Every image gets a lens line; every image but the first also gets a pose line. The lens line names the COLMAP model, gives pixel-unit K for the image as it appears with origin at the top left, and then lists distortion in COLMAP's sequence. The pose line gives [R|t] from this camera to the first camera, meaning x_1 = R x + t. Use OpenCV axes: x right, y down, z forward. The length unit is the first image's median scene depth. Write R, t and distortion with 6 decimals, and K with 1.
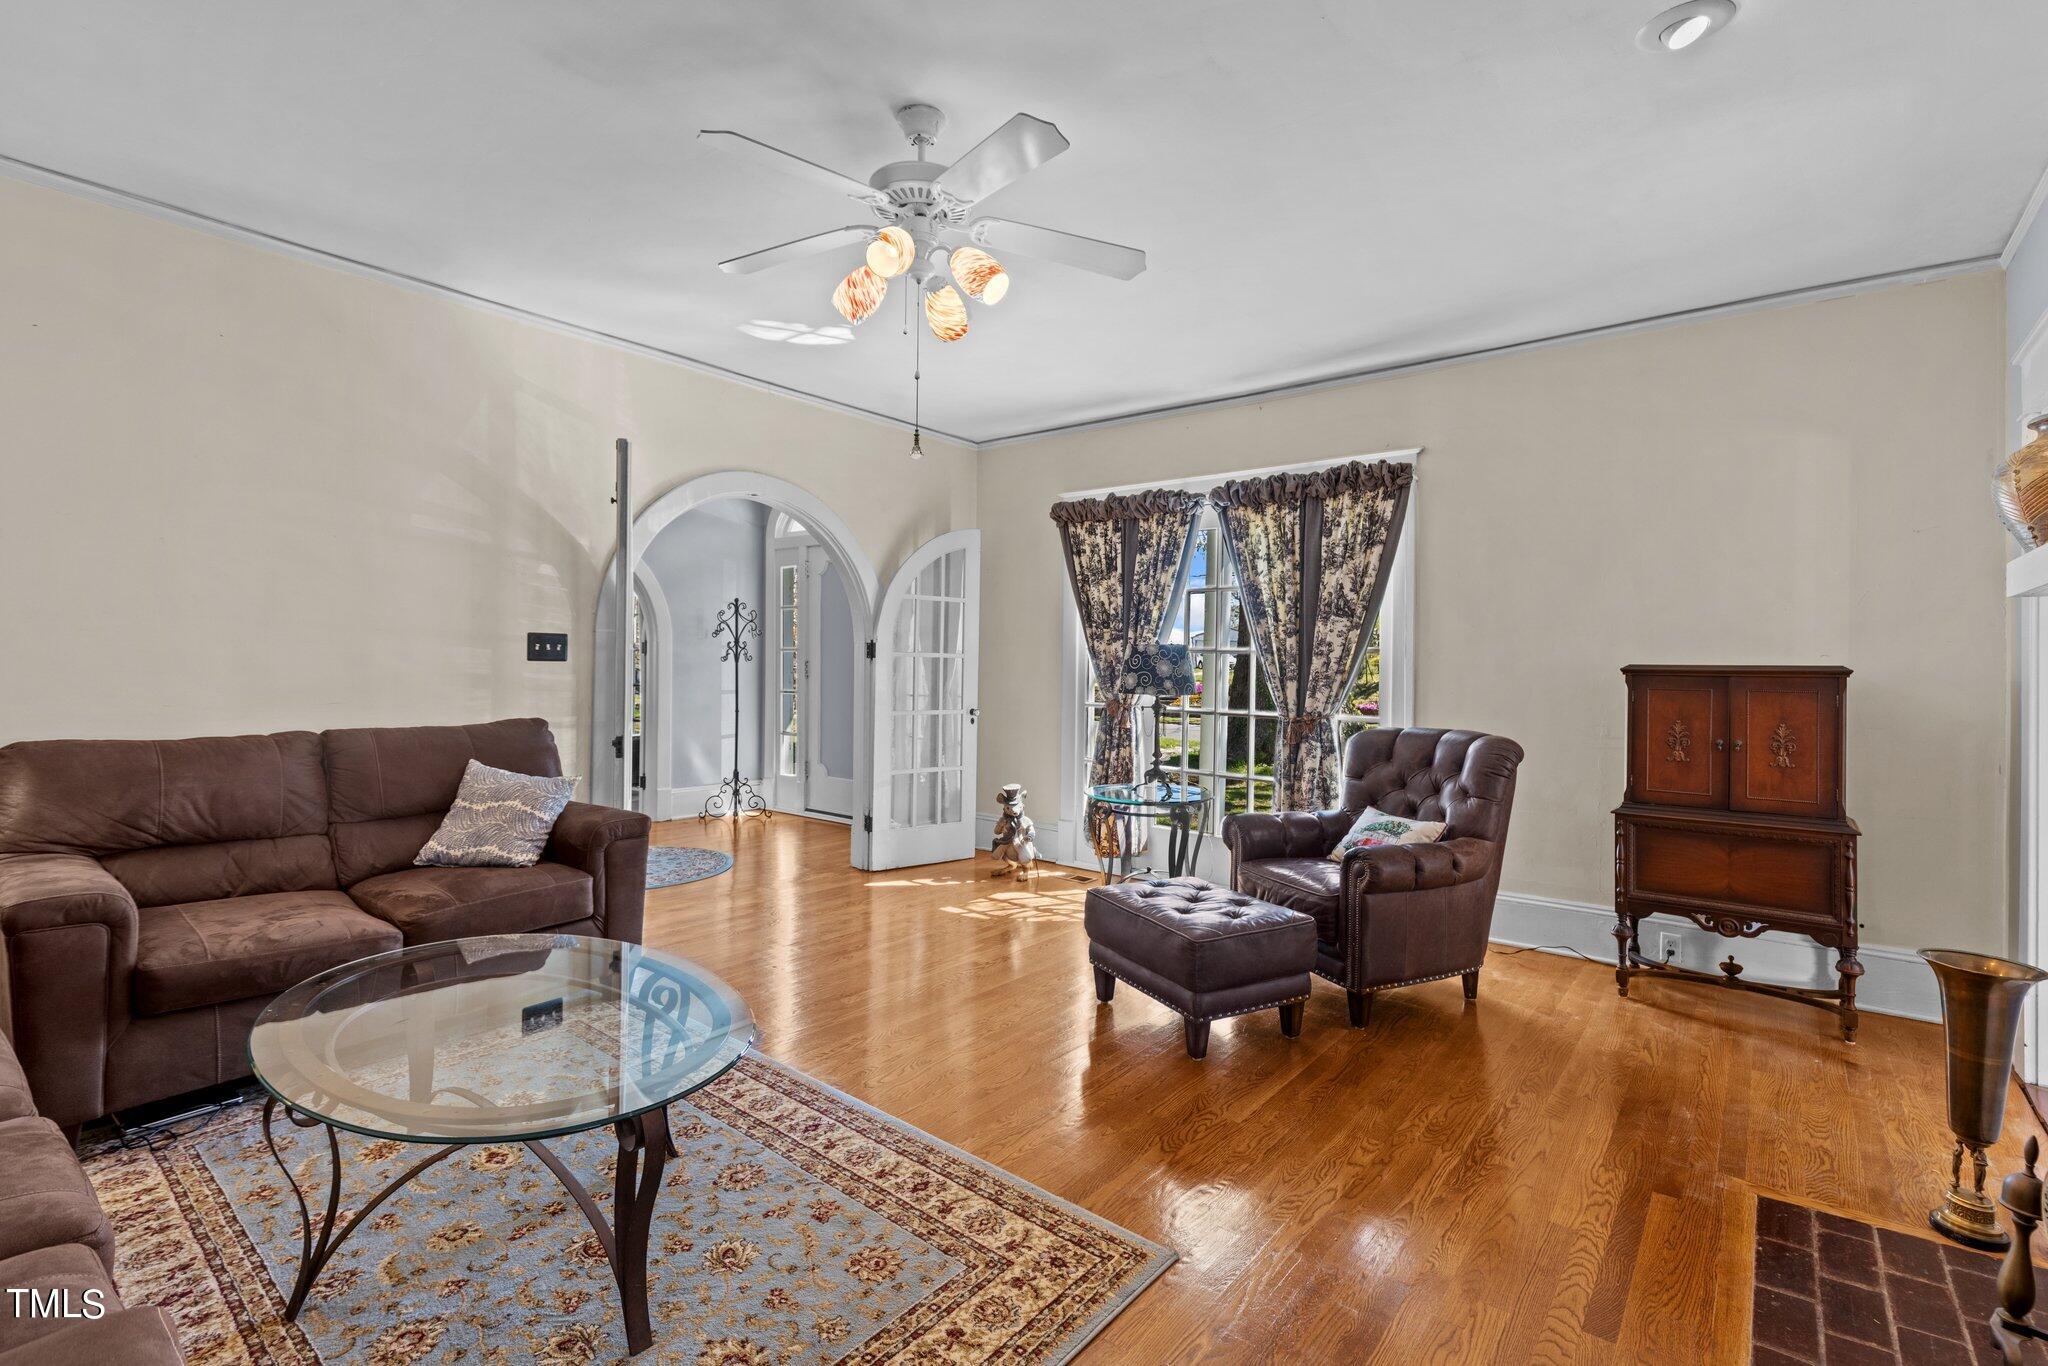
lens RADIAL K [[919.4, 0, 1022.5], [0, 919.4, 675.3], [0, 0, 1]] dist [0.009181, -0.000699]
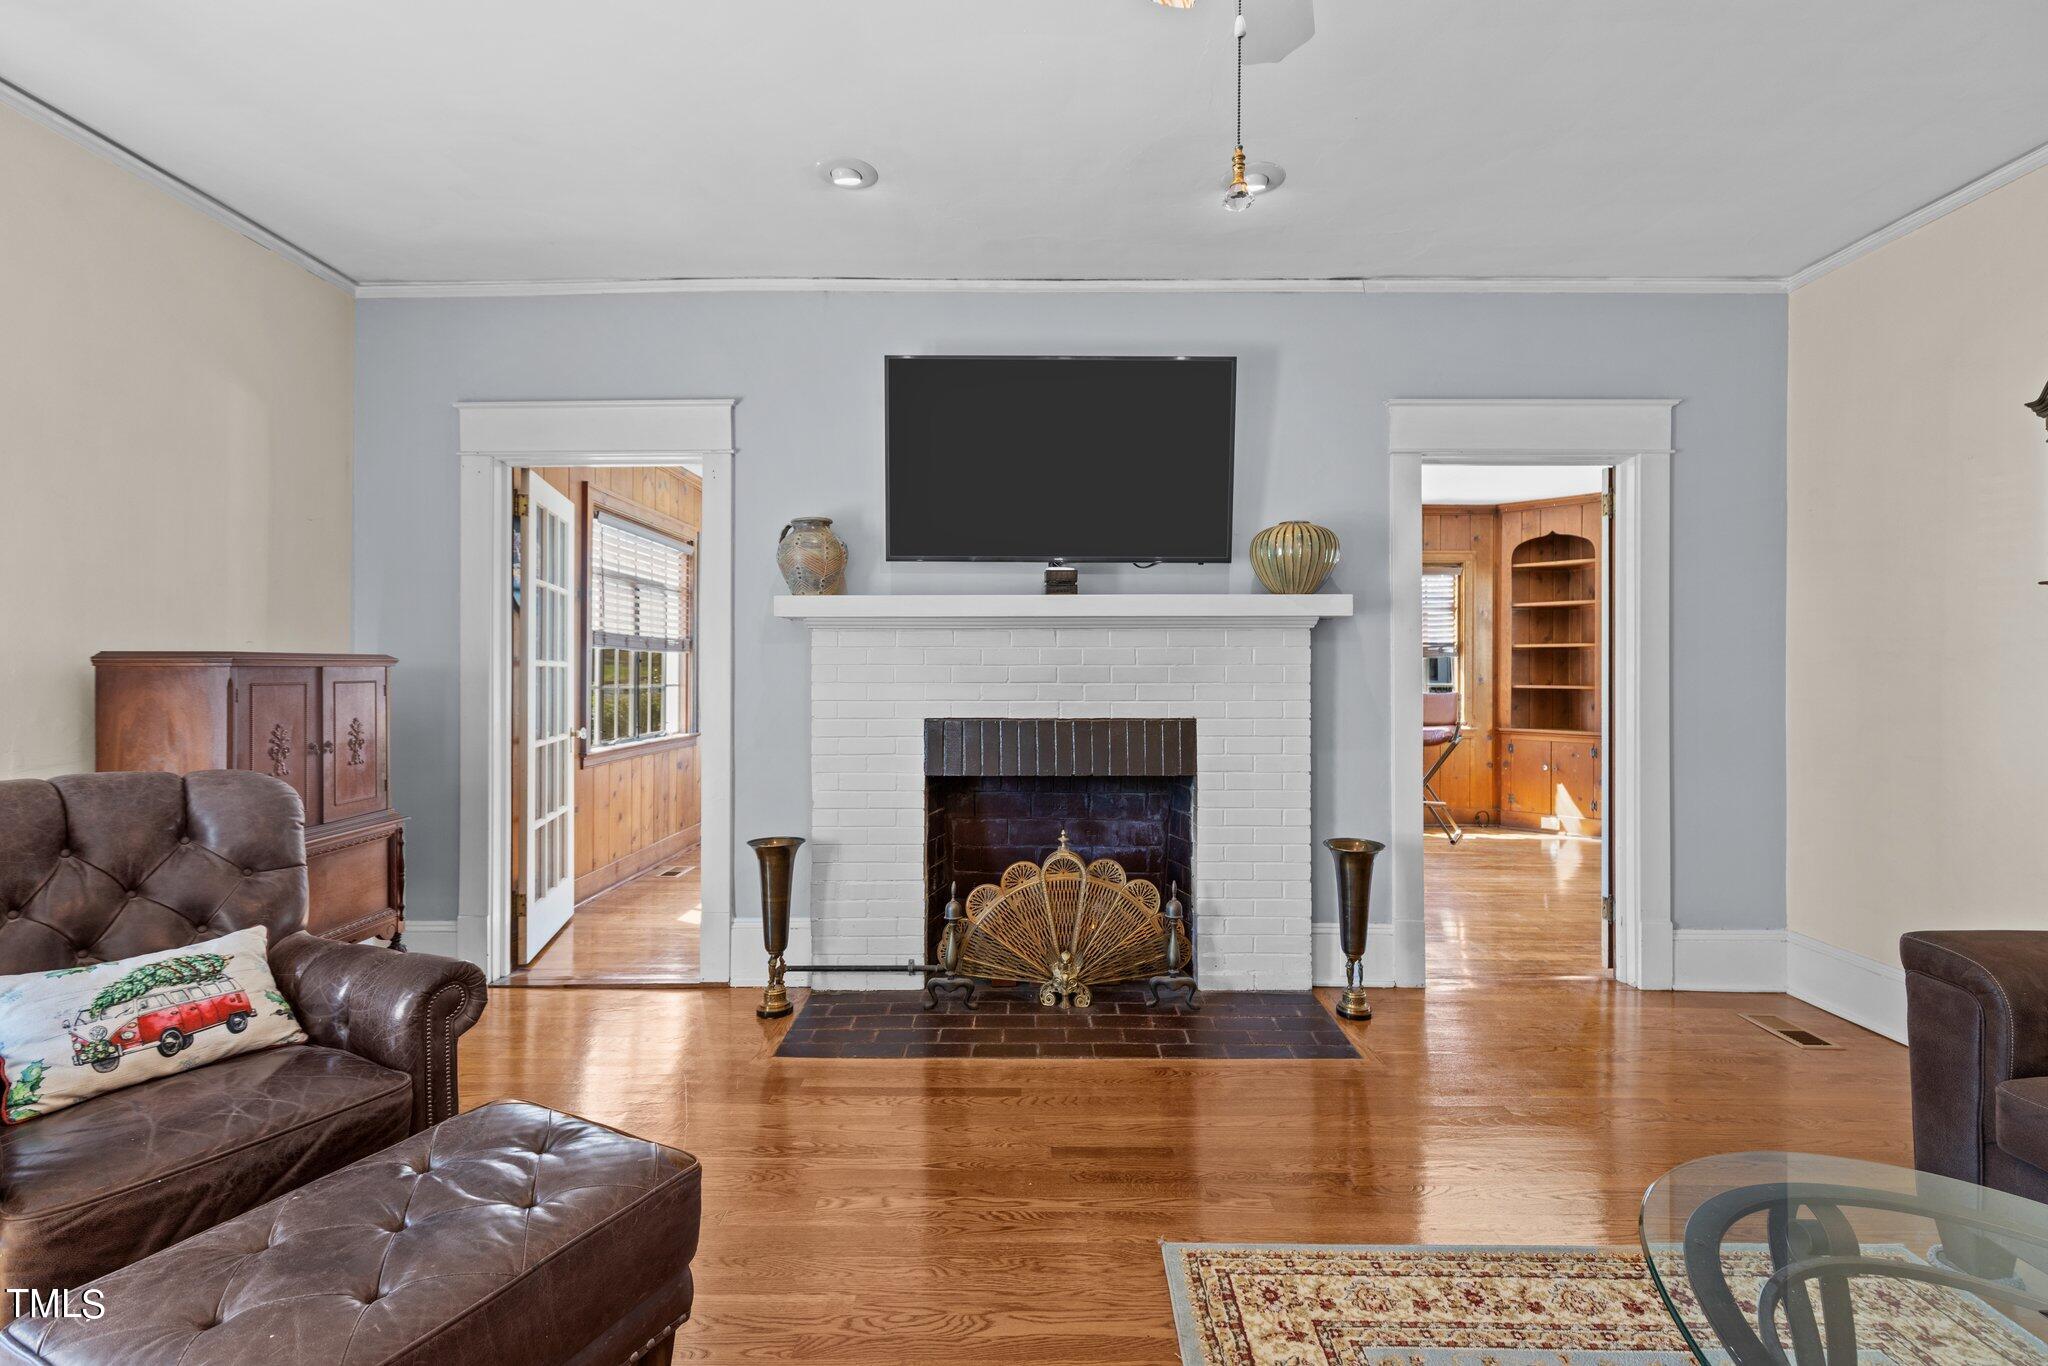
lens RADIAL K [[919.4, 0, 1026.0], [0, 919.4, 676.2], [0, 0, 1]] dist [0.009181, -0.000699]
pose [[-0.623927, -0.022092, 0.781170, -0.525847], [-0.012704, 0.999755, 0.018127, -0.012413], [-0.781379, 0.001386, -0.624055, 1.769145]]
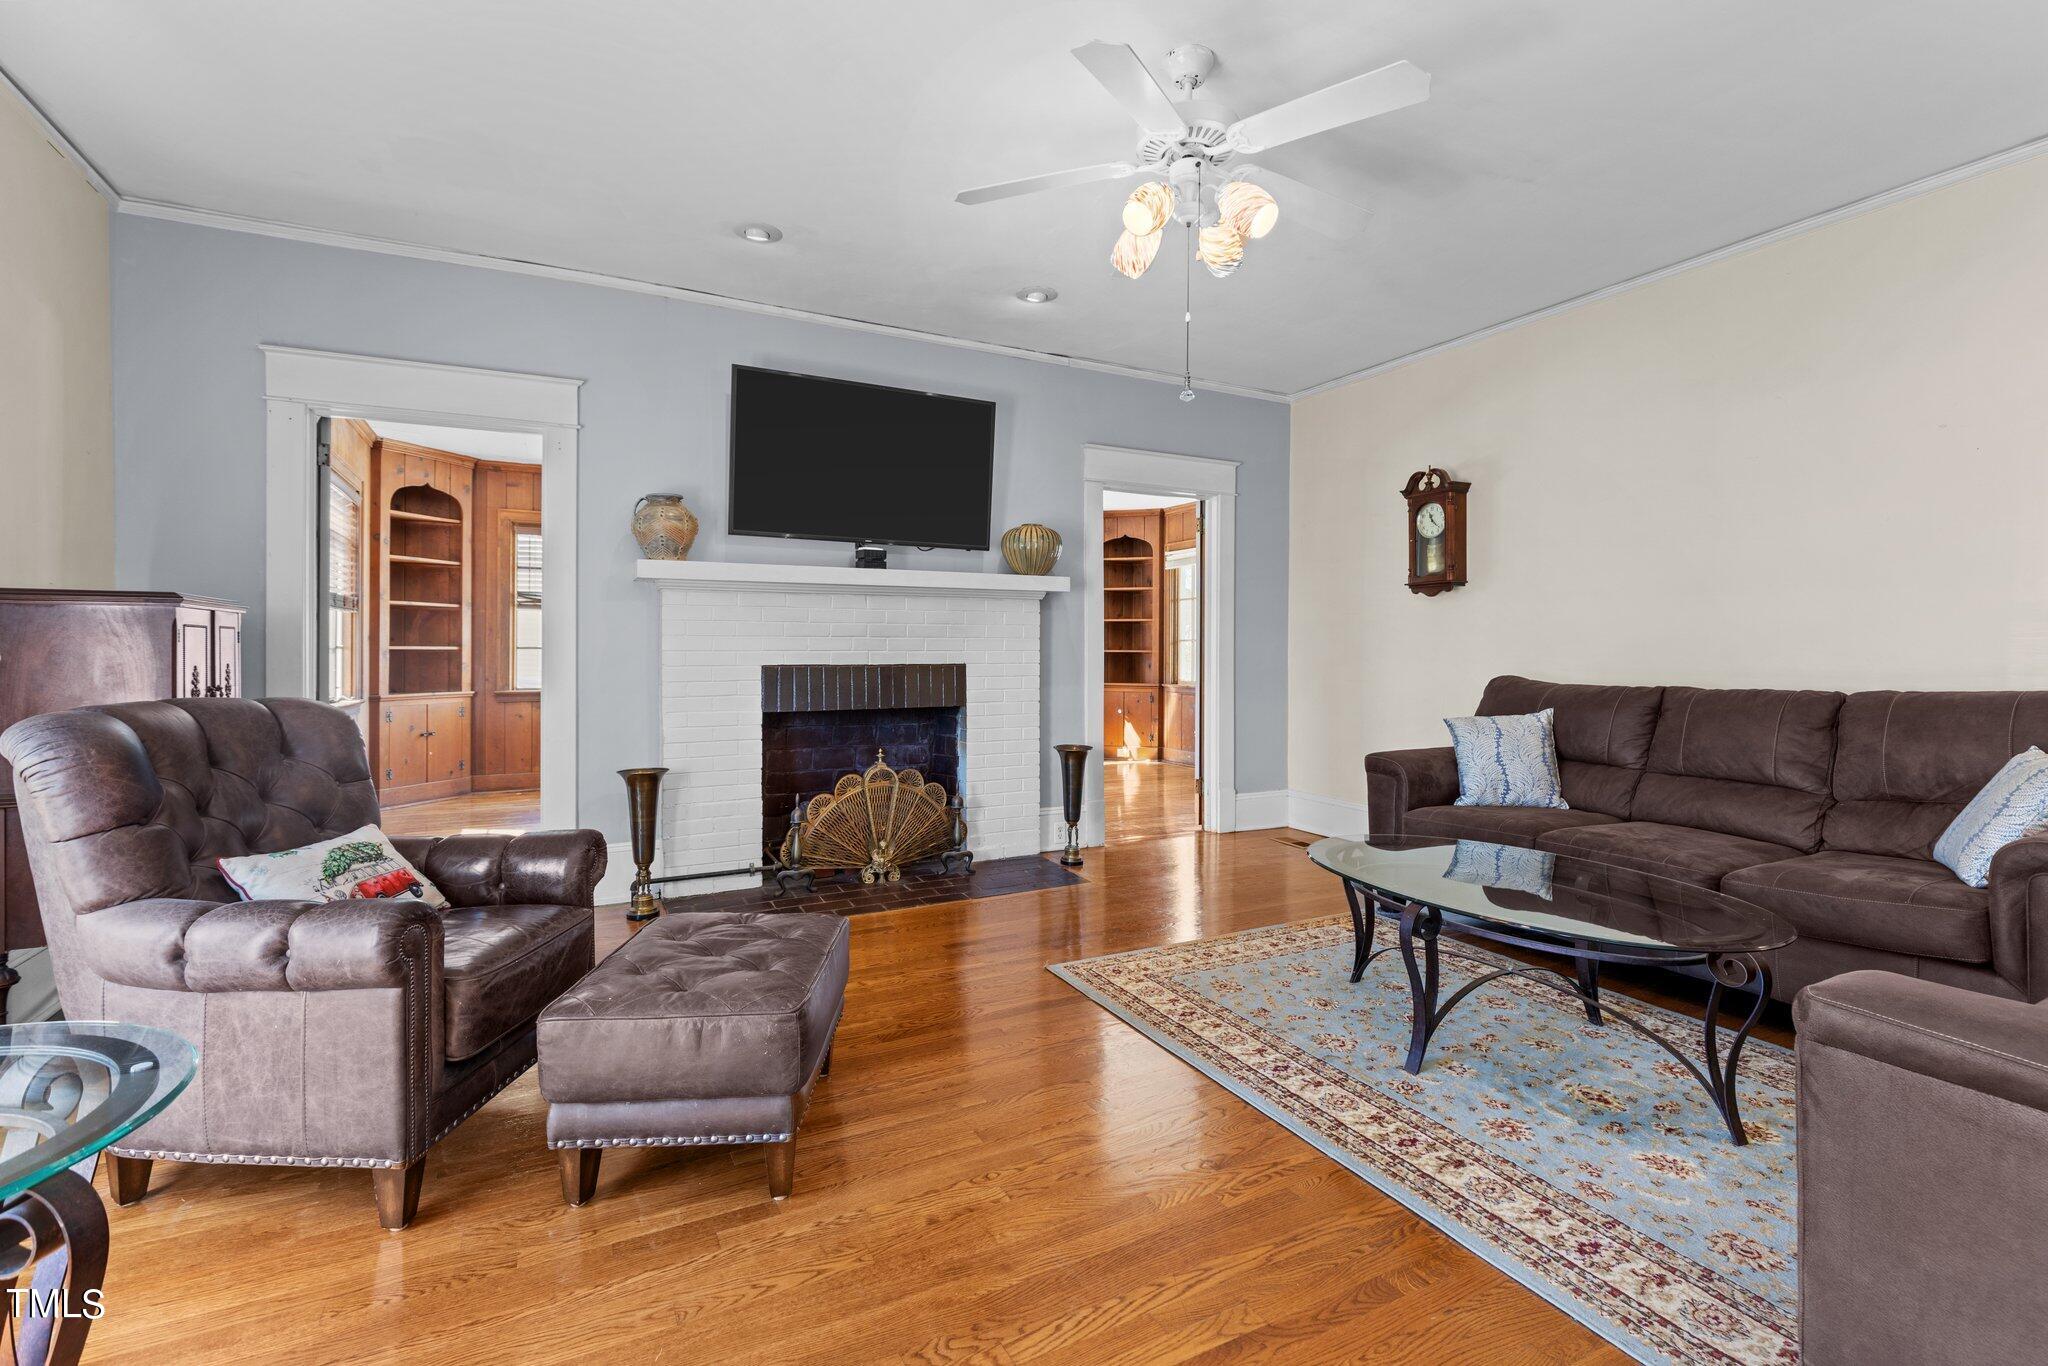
lens RADIAL K [[919.4, 0, 1030.5], [0, 919.4, 667.6], [0, 0, 1]] dist [0.009181, -0.000699]
pose [[-0.916230, -0.027342, 0.399720, -0.466896], [-0.018466, 0.999490, 0.026042, 0.041933], [-0.400228, 0.016479, -0.916267, 2.565187]]
